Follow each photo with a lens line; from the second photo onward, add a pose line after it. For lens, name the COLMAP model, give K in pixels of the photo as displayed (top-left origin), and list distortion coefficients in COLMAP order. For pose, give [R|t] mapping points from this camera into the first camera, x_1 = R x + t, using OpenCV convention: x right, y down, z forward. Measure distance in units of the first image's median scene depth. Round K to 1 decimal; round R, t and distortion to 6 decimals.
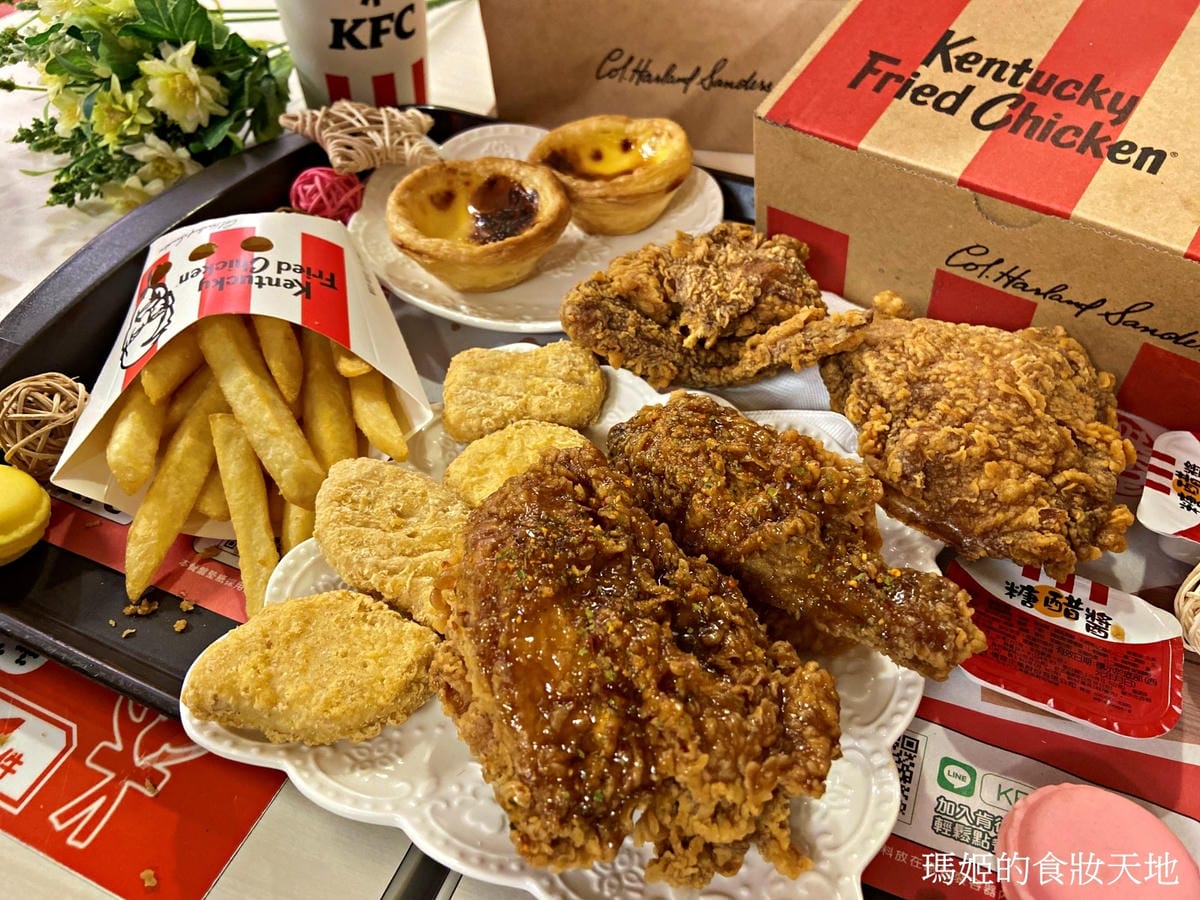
lens RADIAL K [[911.1, 0, 606.3], [0, 911.1, 441.6], [0, 0, 1]] dist [0.120525, -0.179341]
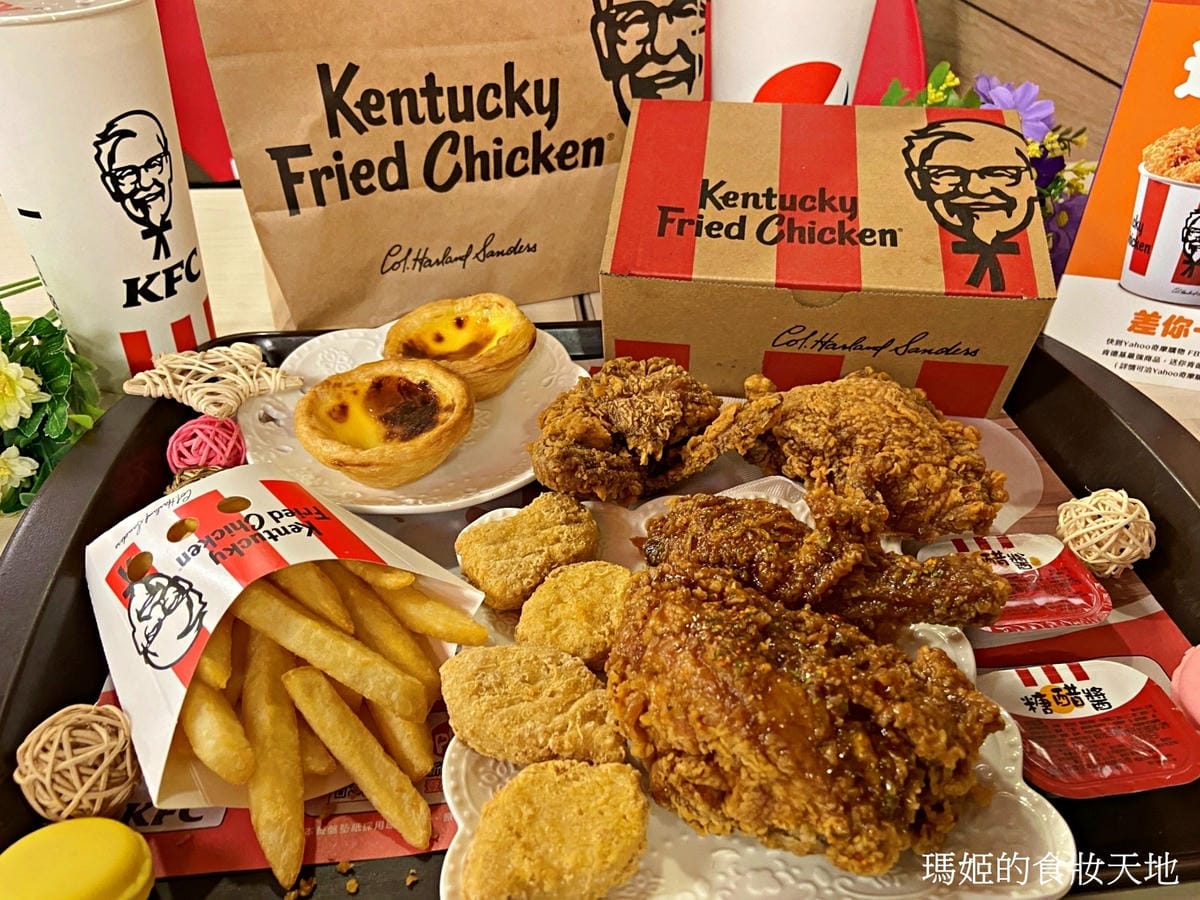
lens RADIAL K [[911.1, 0, 606.3], [0, 911.1, 441.6], [0, 0, 1]] dist [0.120525, -0.179341]
pose [[0.870527, -0.300250, 0.389914, -0.488017], [0.350694, 0.934336, -0.063485, -0.088050], [-0.345249, 0.192006, 0.918660, -0.089056]]
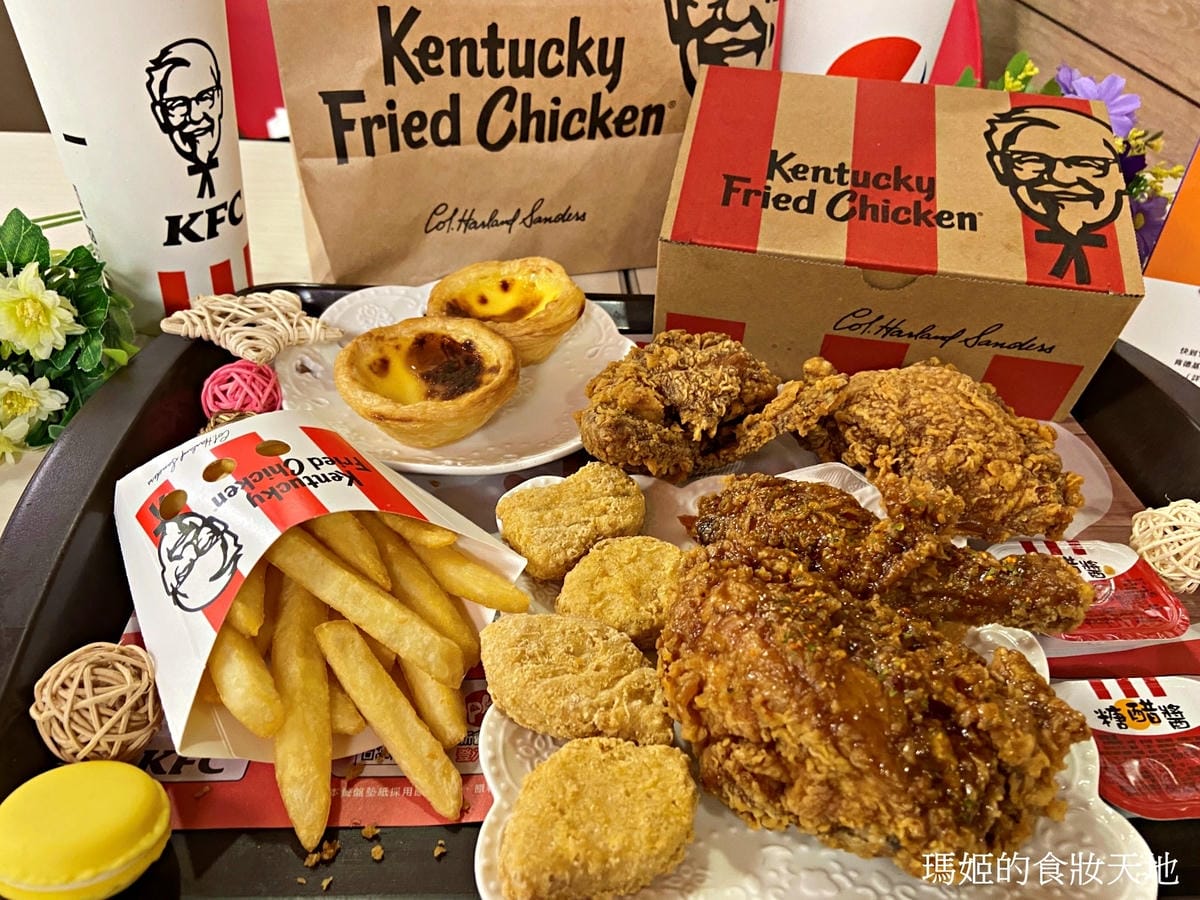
lens RADIAL K [[914.4, 0, 594.1], [0, 914.4, 448.5], [0, 0, 1]] dist [0.114496, -0.175078]
pose [[0.897081, -0.242822, 0.369166, -0.532866], [0.283958, 0.956920, -0.060602, -0.074059], [-0.338547, 0.159193, 0.927386, -0.000272]]
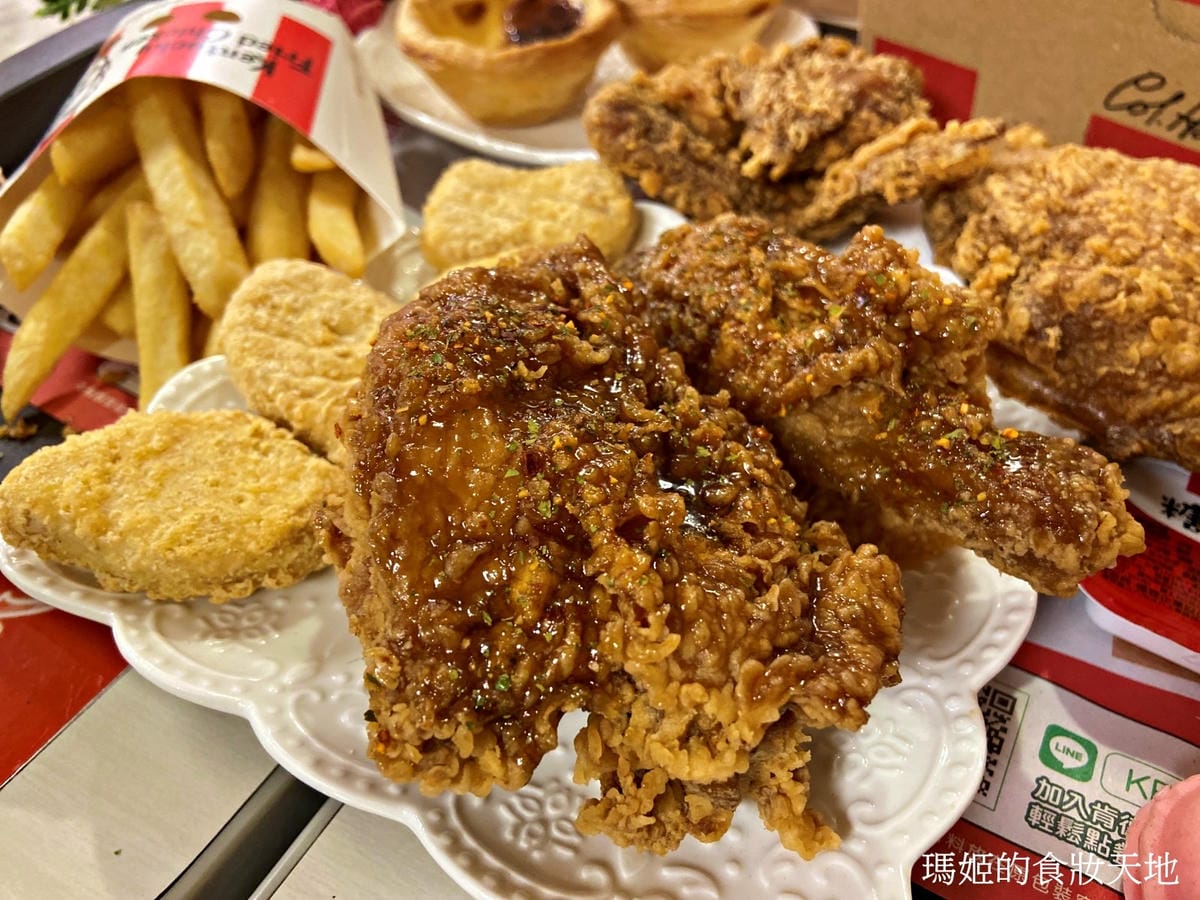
lens RADIAL K [[928.8, 0, 609.0], [0, 928.8, 448.5], [0, 0, 1]] dist [0.130499, -0.213366]
pose [[0.992362, 0.090925, -0.083372, 0.072358], [-0.089928, 0.995825, 0.015645, 0.144783], [0.084446, -0.008028, 0.996396, 0.255226]]
